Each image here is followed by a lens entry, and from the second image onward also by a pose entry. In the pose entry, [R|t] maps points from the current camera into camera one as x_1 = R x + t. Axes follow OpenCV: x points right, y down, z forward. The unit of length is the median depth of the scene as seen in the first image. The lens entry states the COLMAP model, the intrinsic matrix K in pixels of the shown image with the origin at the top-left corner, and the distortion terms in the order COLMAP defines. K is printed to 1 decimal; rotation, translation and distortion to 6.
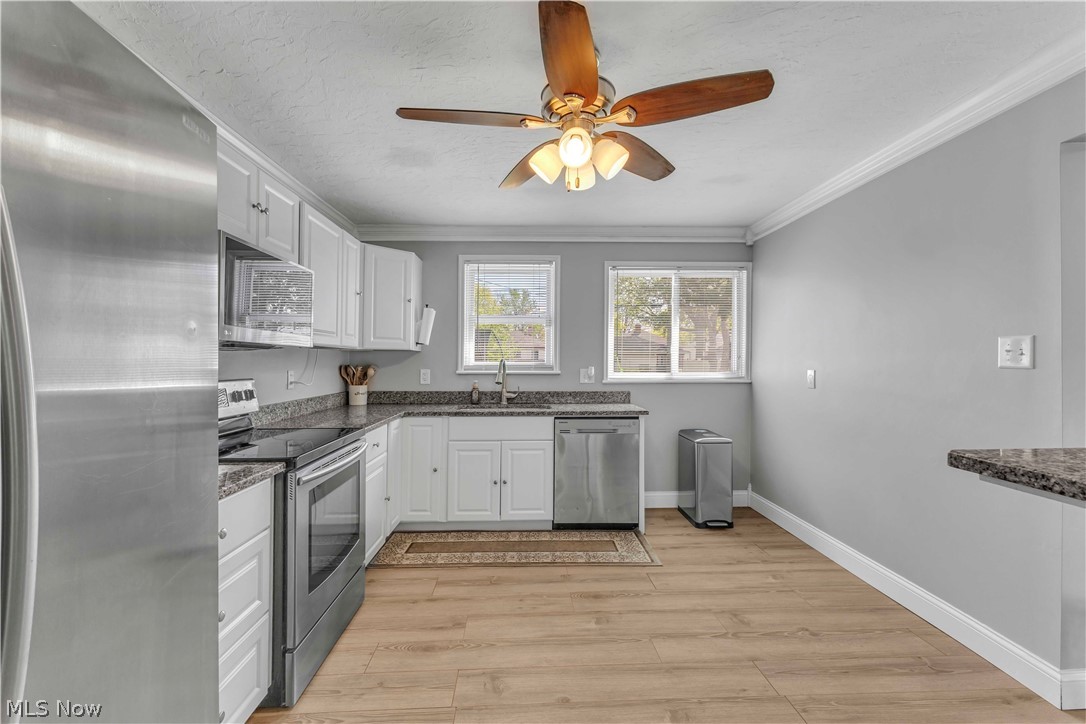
lens RADIAL K [[466.6, 0, 539.0], [0, 466.6, 360.0], [0, 0, 1]] dist [0.001803, 0.000050]
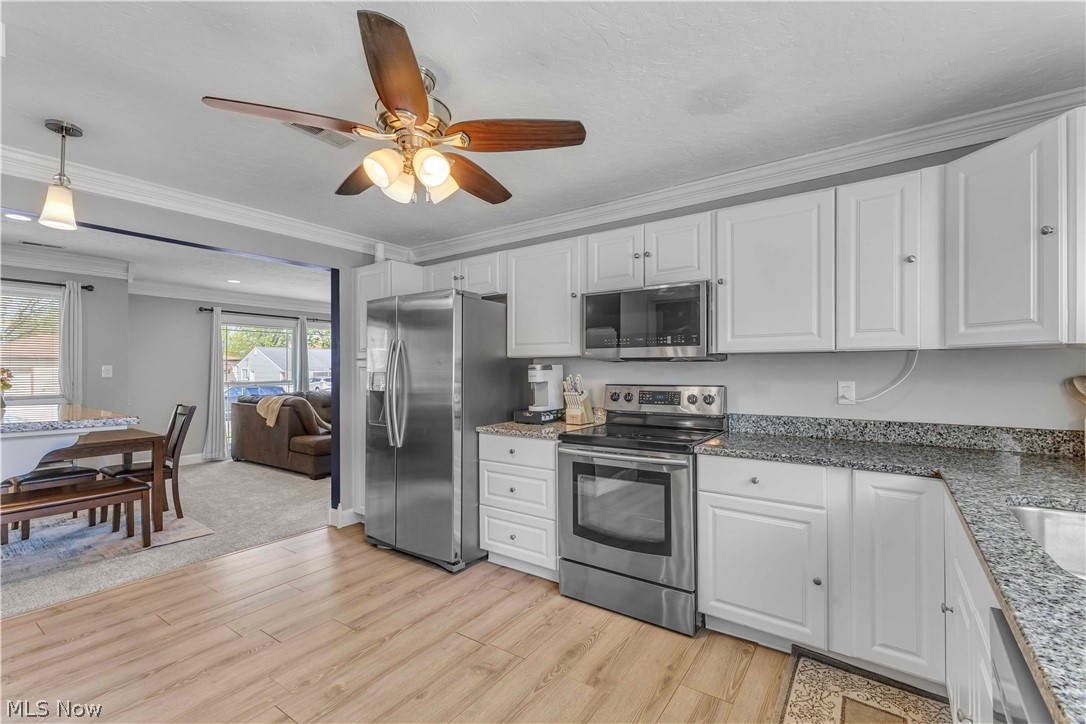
lens RADIAL K [[473.2, 0, 549.3], [0, 473.2, 363.8], [0, 0, 1]] dist [0.001578, 0.000136]
pose [[-0.599920, -0.000606, -0.800060, 0.381810], [0.009024, 0.999931, -0.007525, -0.005439], [0.800009, -0.011734, -0.599873, 0.976523]]
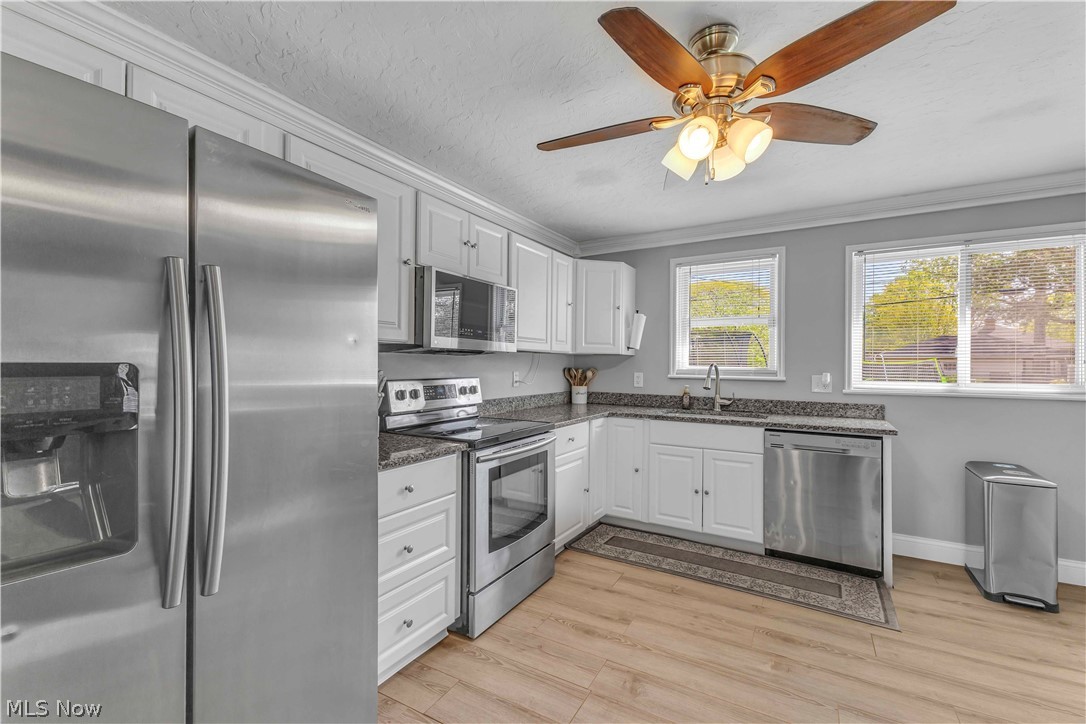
lens RADIAL K [[460.4, 0, 541.5], [0, 460.4, 358.0], [0, 0, 1]] dist [0.001203, -0.000520]
pose [[0.841967, 0.000202, -0.539528, 0.148837], [-0.007331, 0.999912, -0.011066, 0.000184], [0.539479, 0.013272, 0.841895, 0.025080]]
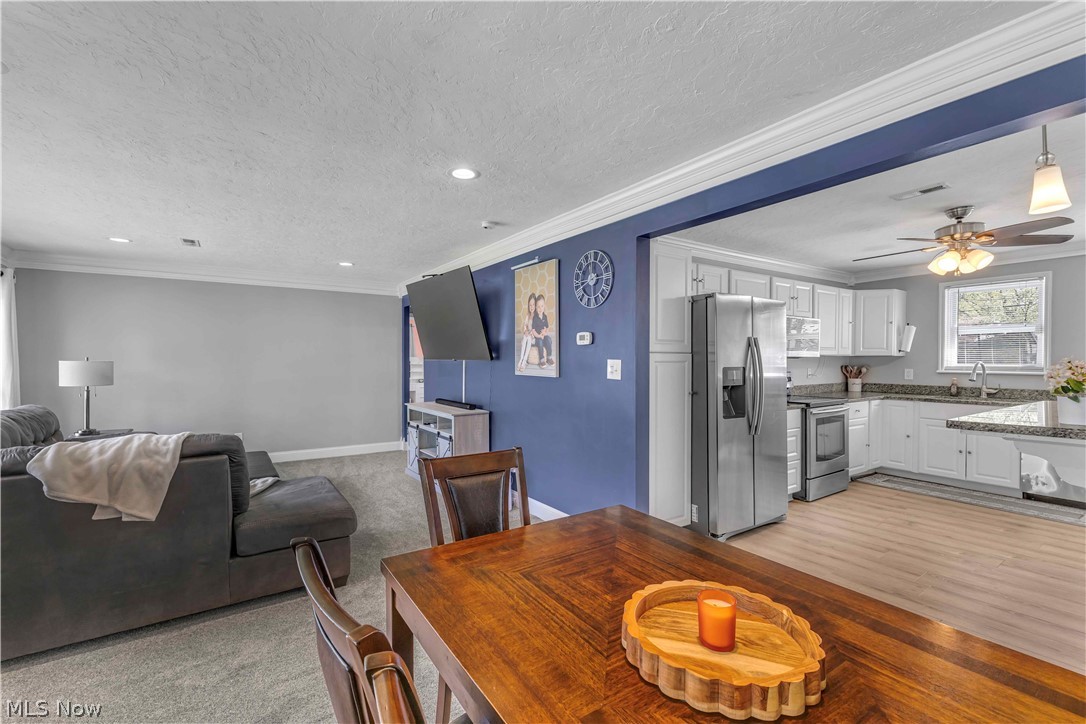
lens RADIAL K [[468.8, 0, 537.6], [0, 468.8, 364.4], [0, 0, 1]] dist [0.003735, 0.000166]
pose [[0.523227, 0.009089, -0.852145, 0.433773], [0.003199, 0.999915, 0.012629, -0.017237], [0.852188, -0.009334, 0.523153, -0.789772]]
